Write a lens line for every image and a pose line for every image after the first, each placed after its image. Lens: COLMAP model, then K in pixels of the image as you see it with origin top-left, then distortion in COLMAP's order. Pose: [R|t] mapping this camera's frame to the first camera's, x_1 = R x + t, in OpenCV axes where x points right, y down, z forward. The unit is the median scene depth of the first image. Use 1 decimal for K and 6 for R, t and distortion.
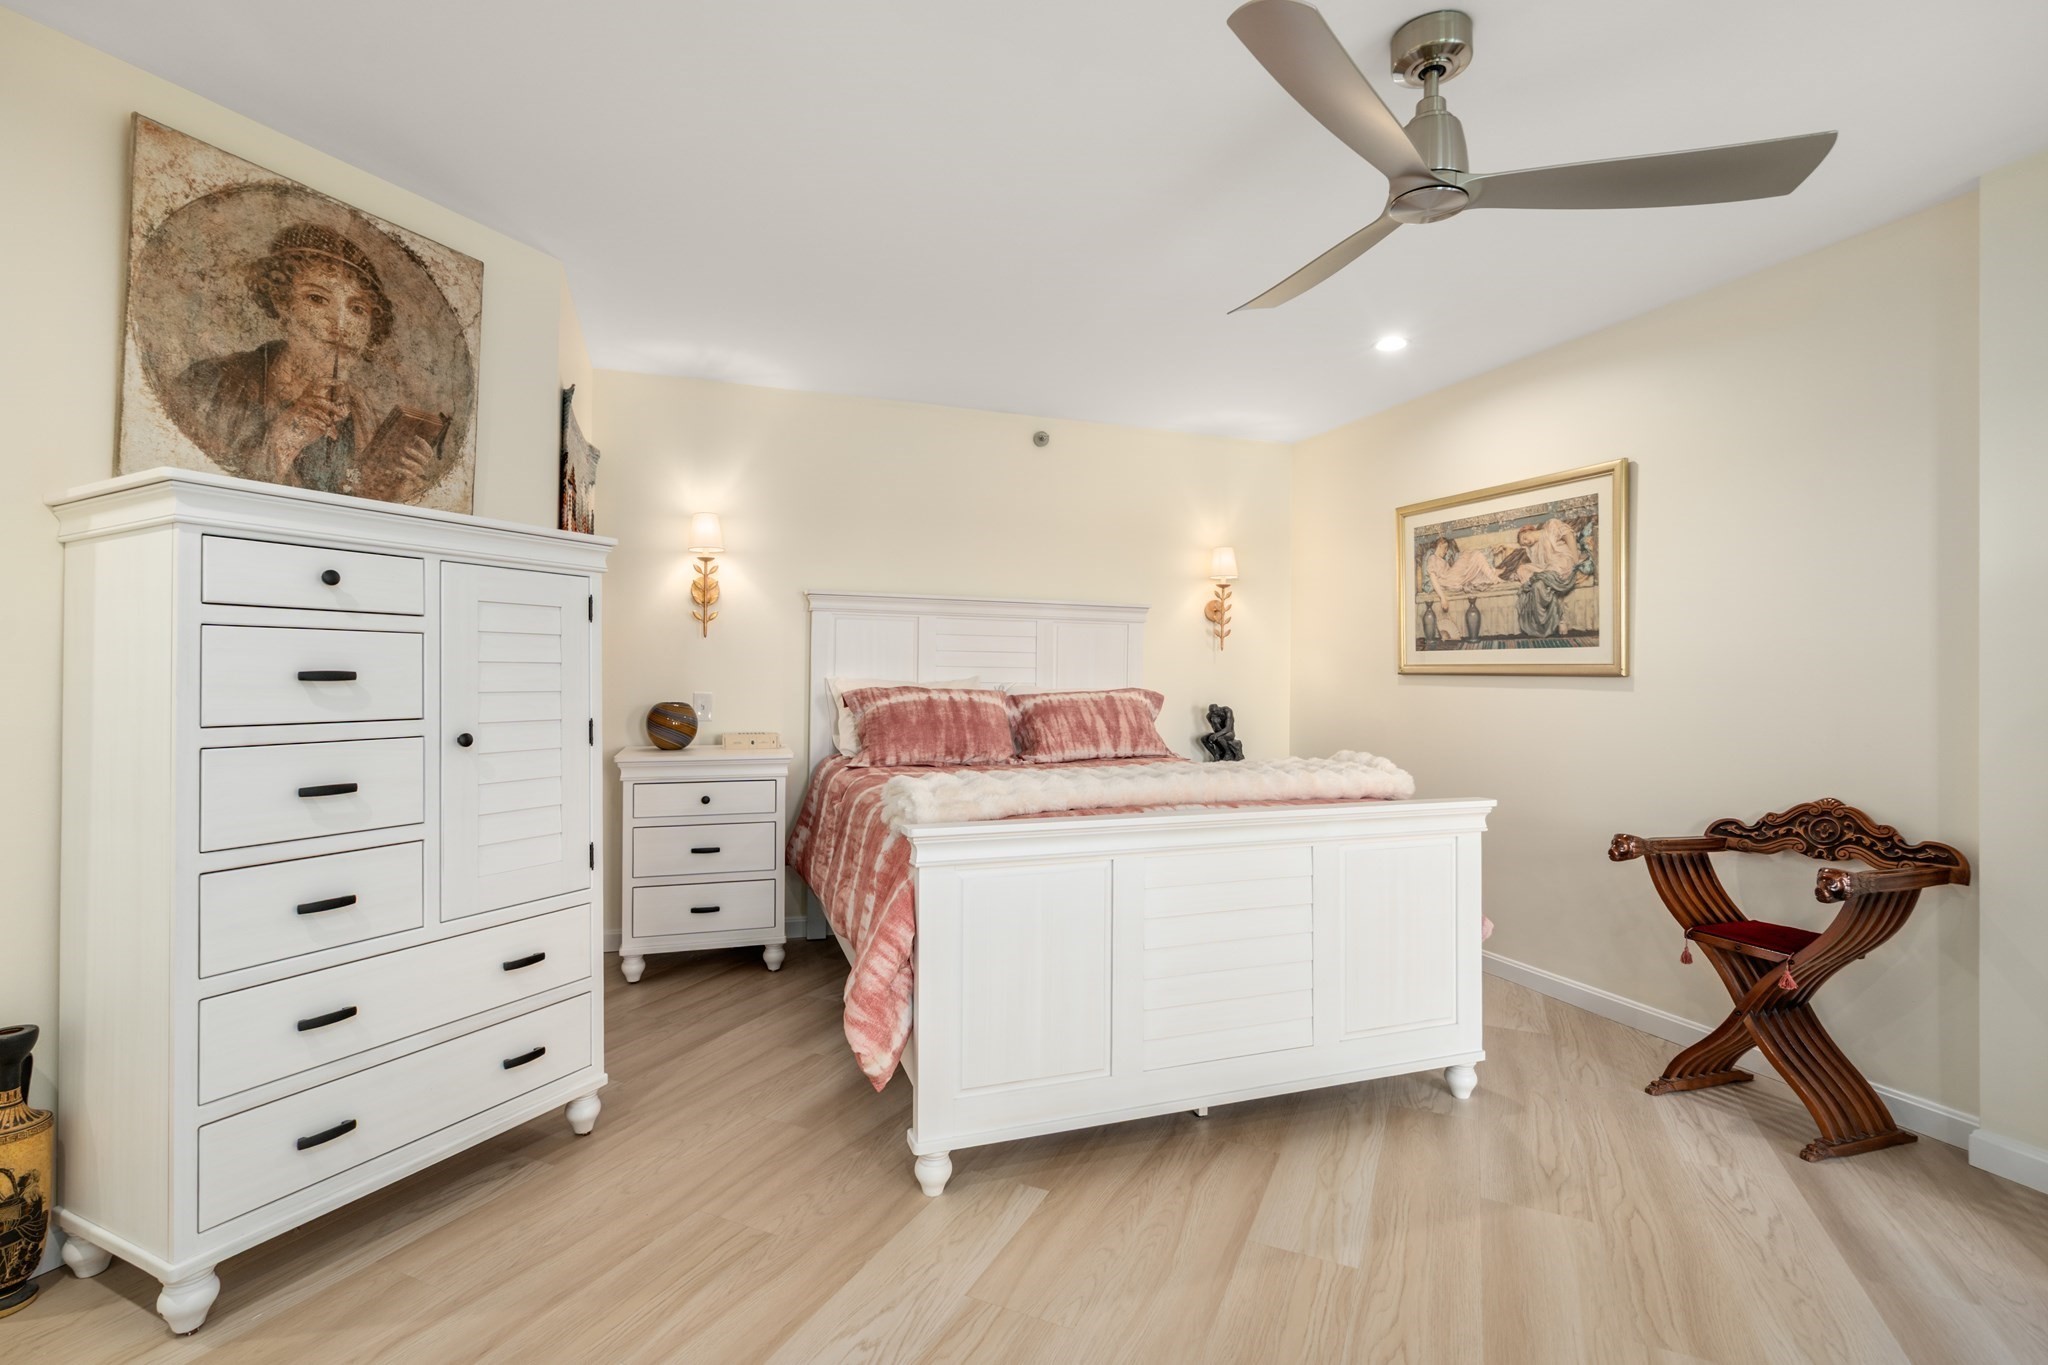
lens RADIAL K [[938.3, 0, 1038.6], [0, 938.3, 668.5], [0, 0, 1]] dist [-0.002051, 0.000988]
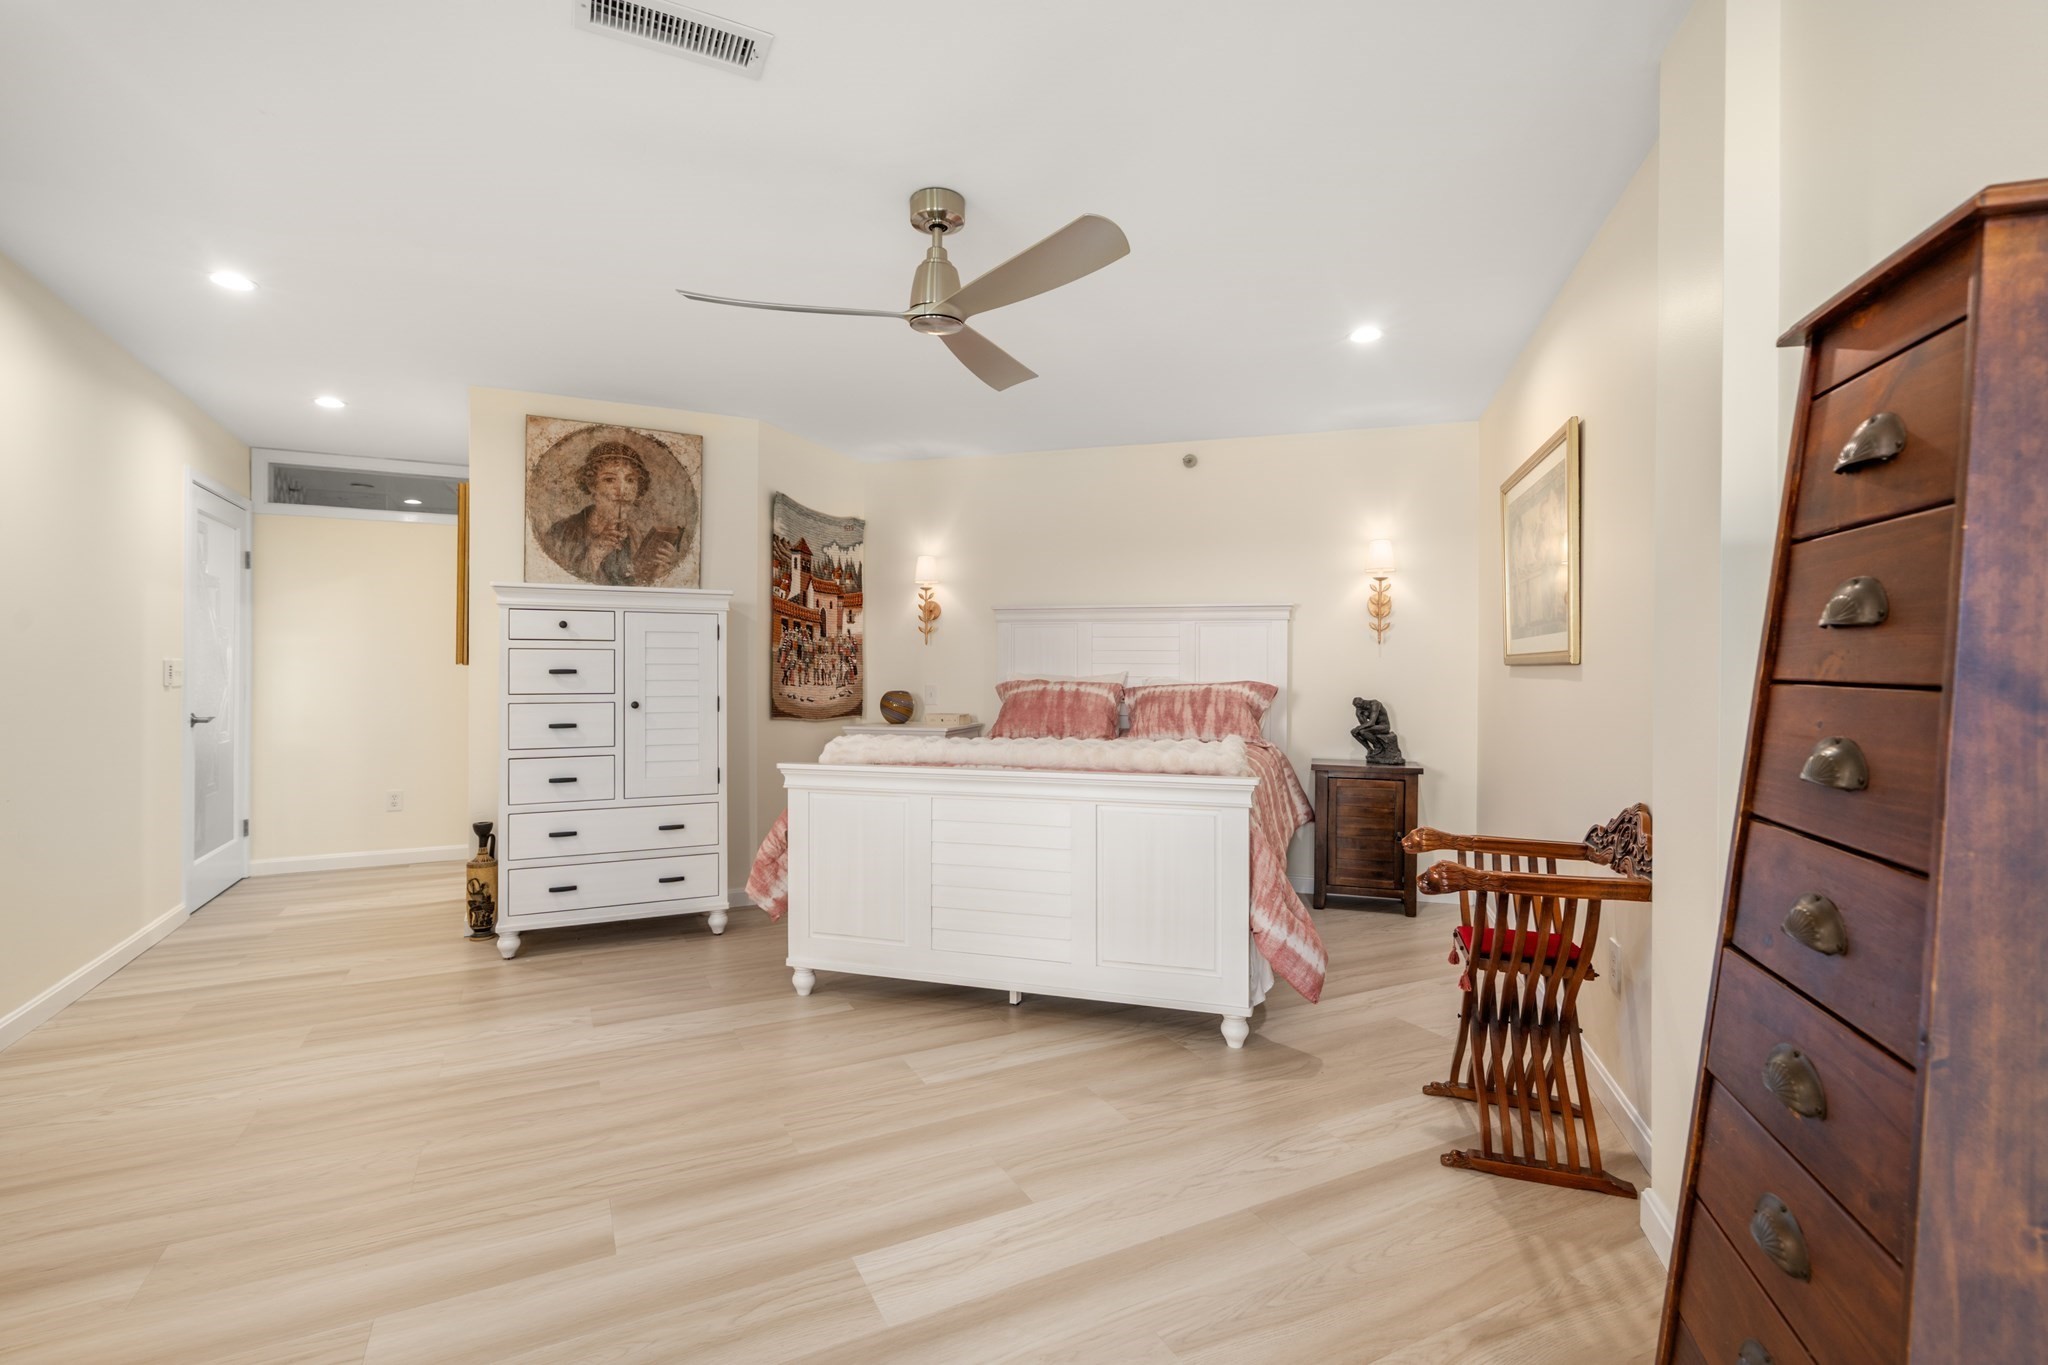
lens RADIAL K [[938.3, 0, 1038.3], [0, 938.3, 678.9], [0, 0, 1]] dist [-0.002051, 0.000988]
pose [[0.793656, -0.003575, -0.608356, 1.095256], [0.009833, 0.999927, 0.006952, 0.016419], [0.608287, -0.011499, 0.793634, -0.014150]]
